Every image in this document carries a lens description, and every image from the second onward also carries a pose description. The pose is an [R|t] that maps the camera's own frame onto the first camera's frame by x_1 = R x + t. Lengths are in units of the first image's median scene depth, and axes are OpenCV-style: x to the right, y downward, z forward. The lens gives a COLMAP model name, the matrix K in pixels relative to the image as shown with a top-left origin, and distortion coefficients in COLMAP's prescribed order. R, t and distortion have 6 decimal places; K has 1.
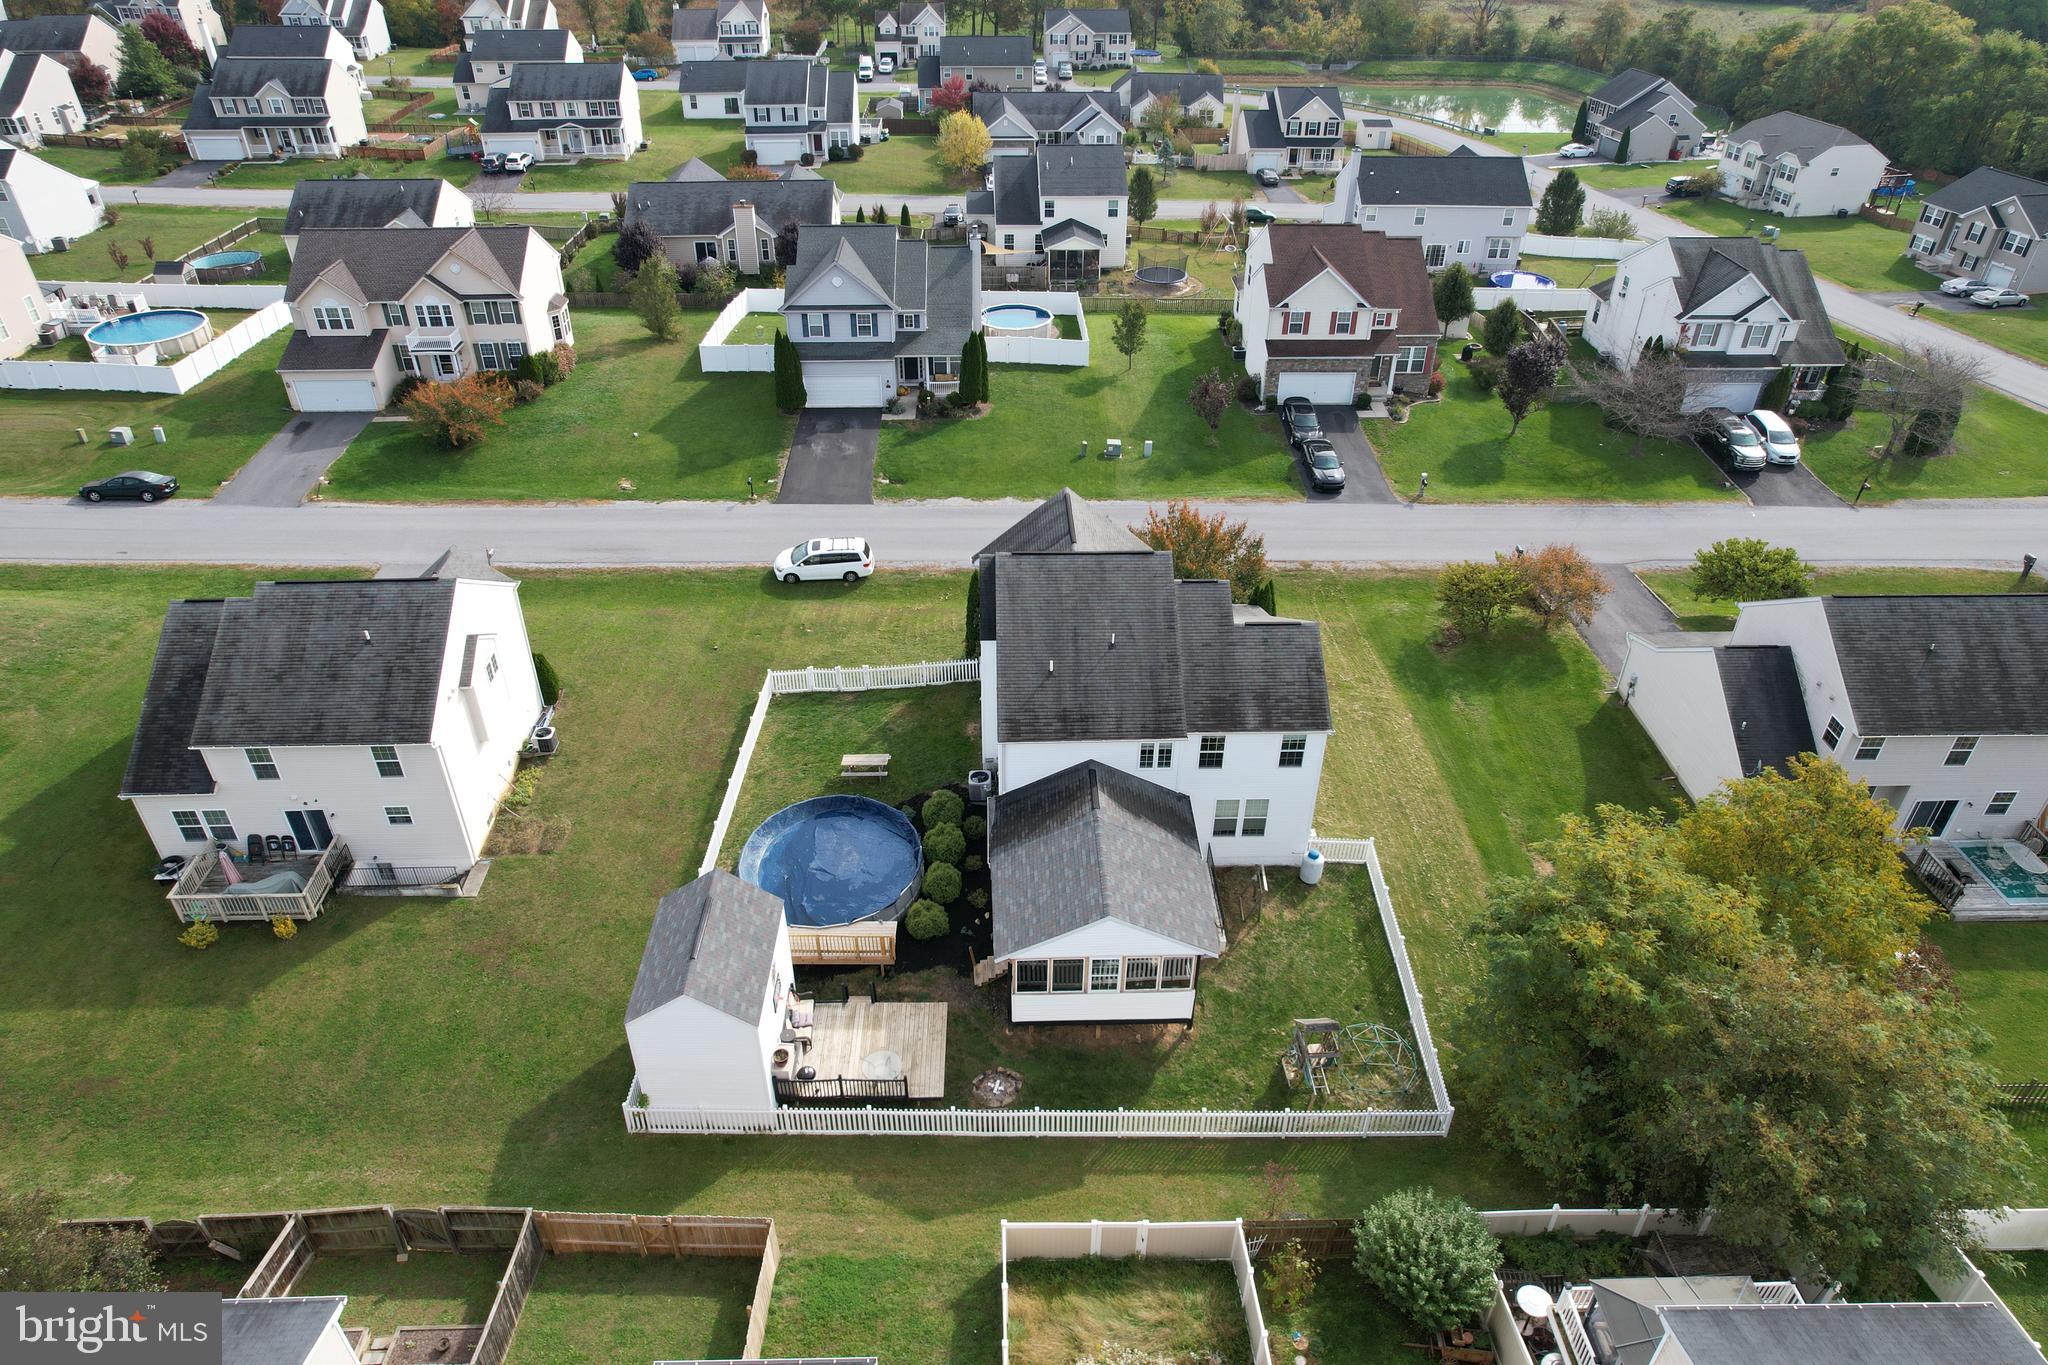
lens RADIAL K [[1306.0, 0, 1035.1], [0, 1306.0, 688.1], [0, 0, 1]] dist [-0.075186, 0.063582]
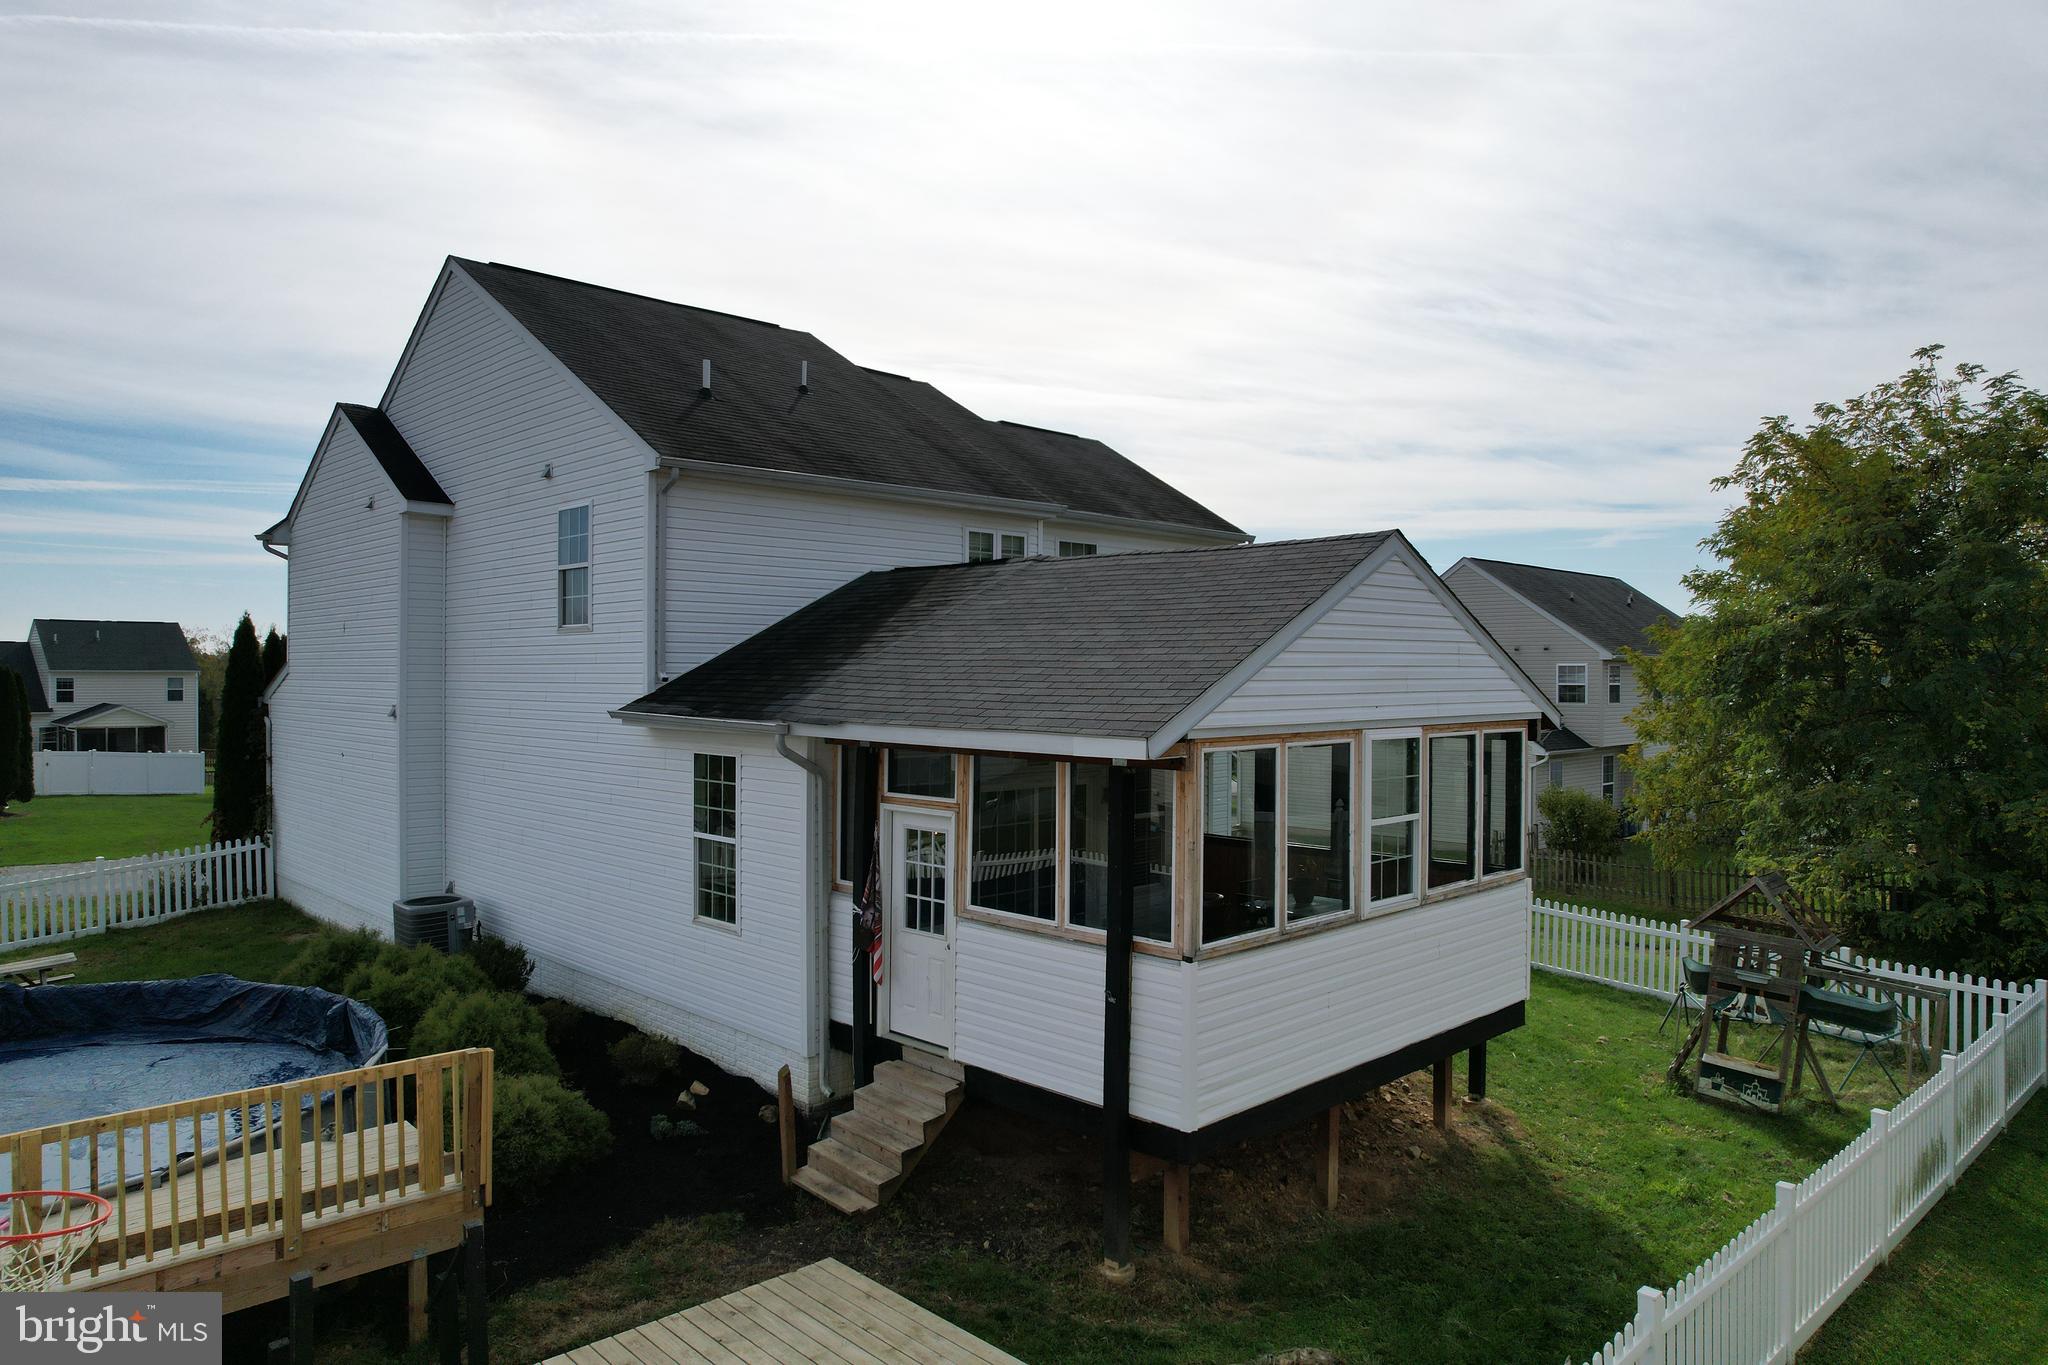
lens RADIAL K [[1306.0, 0, 1040.0], [0, 1306.0, 686.0], [0, 0, 1]] dist [-0.075186, 0.063582]
pose [[0.731790, -0.011864, 0.681427, -0.094213], [0.391874, 0.825361, -0.406466, 0.133558], [-0.557601, 0.564481, 0.608640, 0.404083]]
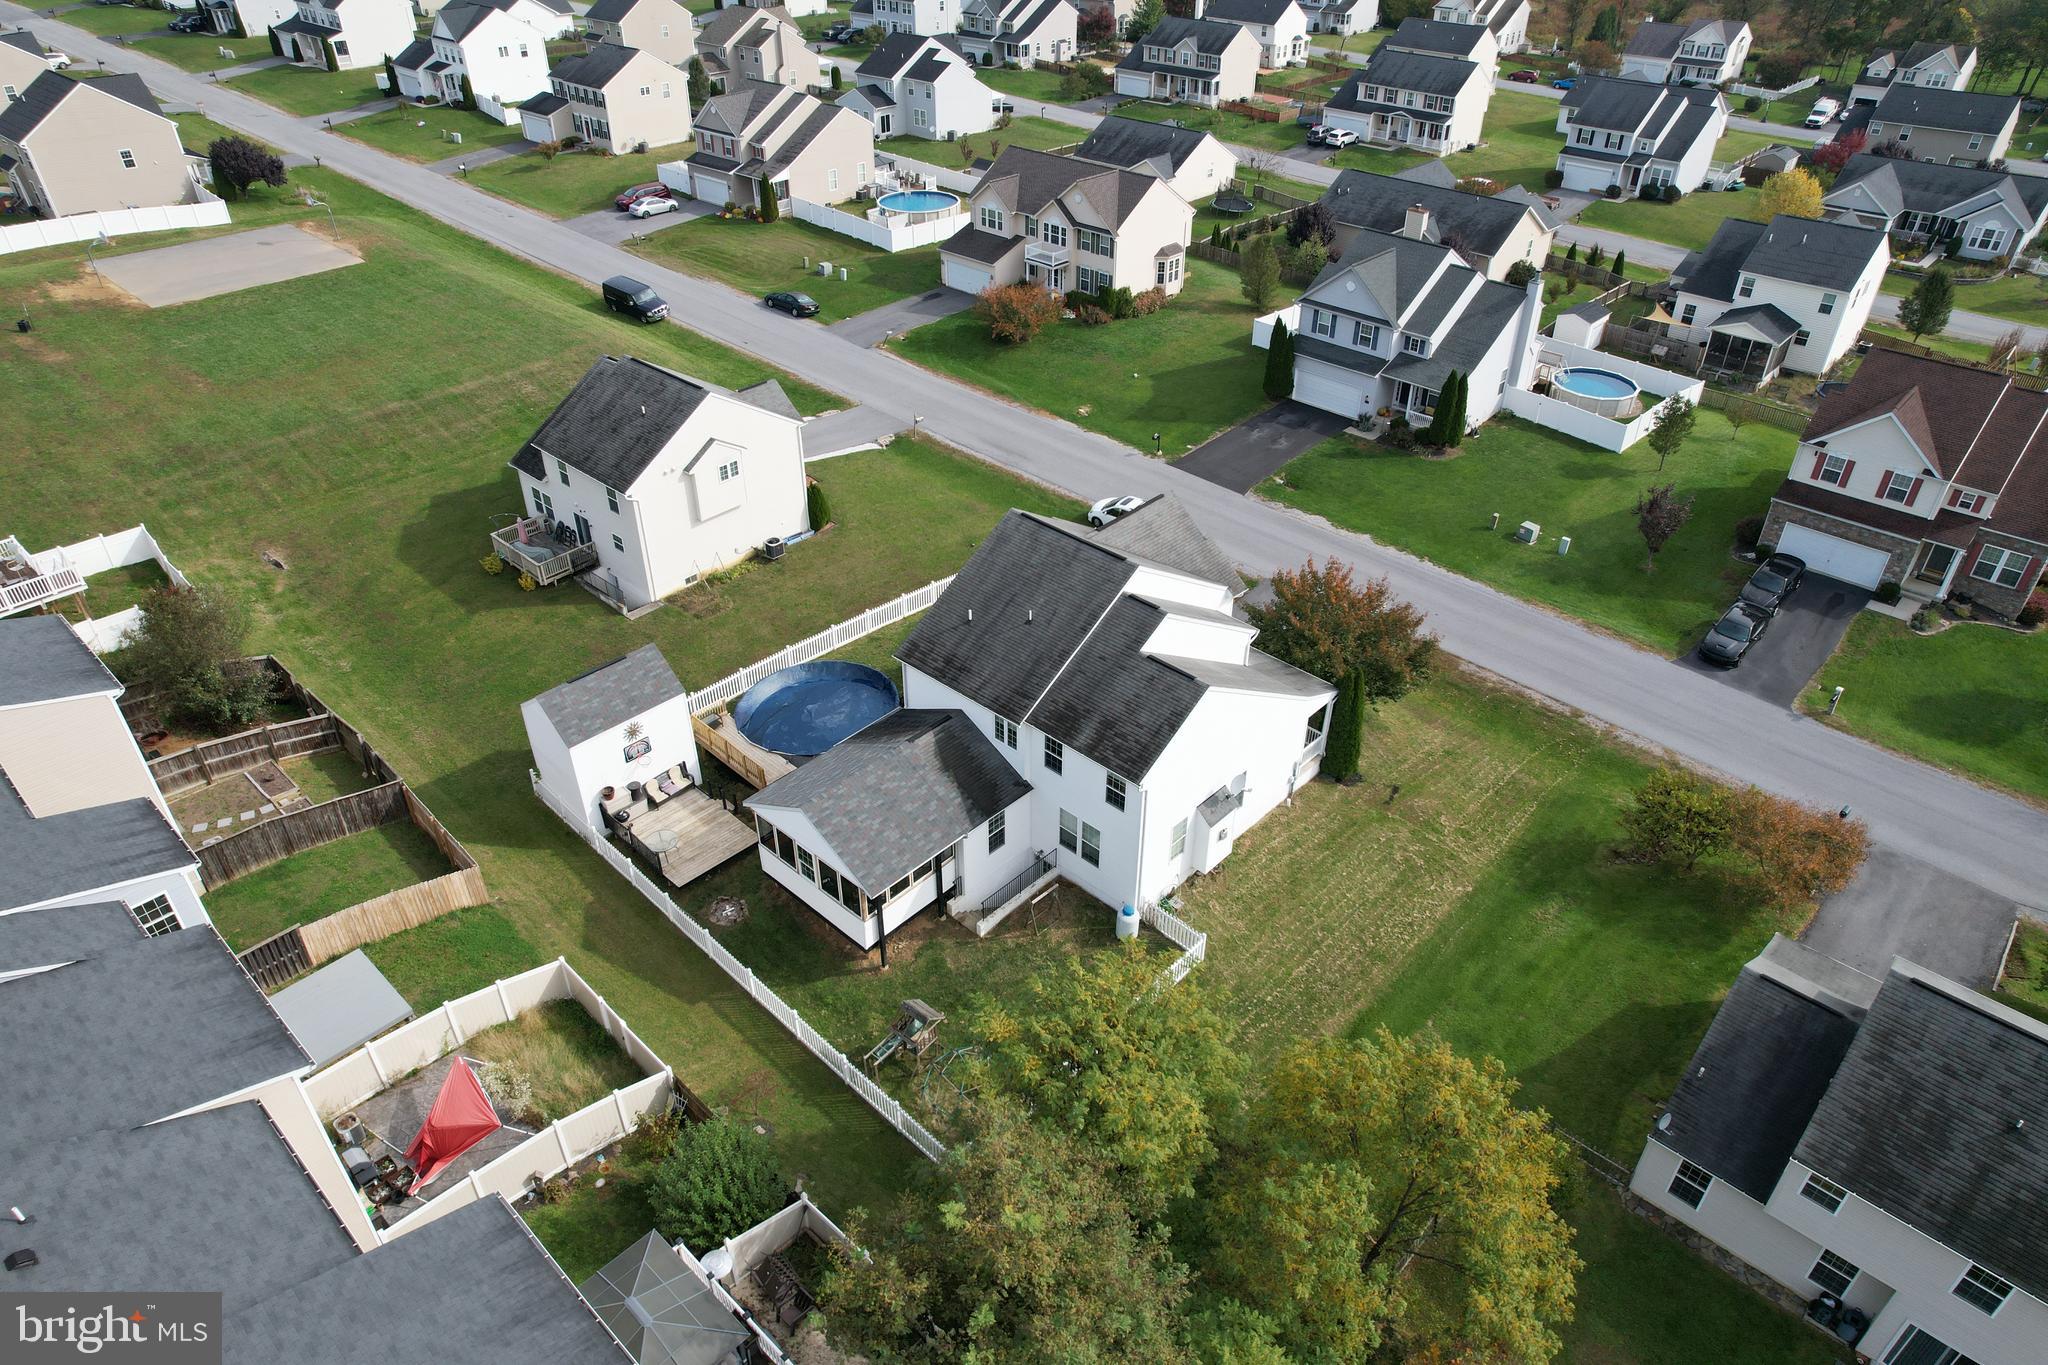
lens RADIAL K [[1306.0, 0, 1027.3], [0, 1306.0, 690.8], [0, 0, 1]] dist [-0.075186, 0.063582]
pose [[0.707524, 0.403833, -0.579938, 0.364265], [-0.402872, 0.904719, 0.138487, -0.067239], [0.580606, 0.135658, 0.802804, 0.094699]]
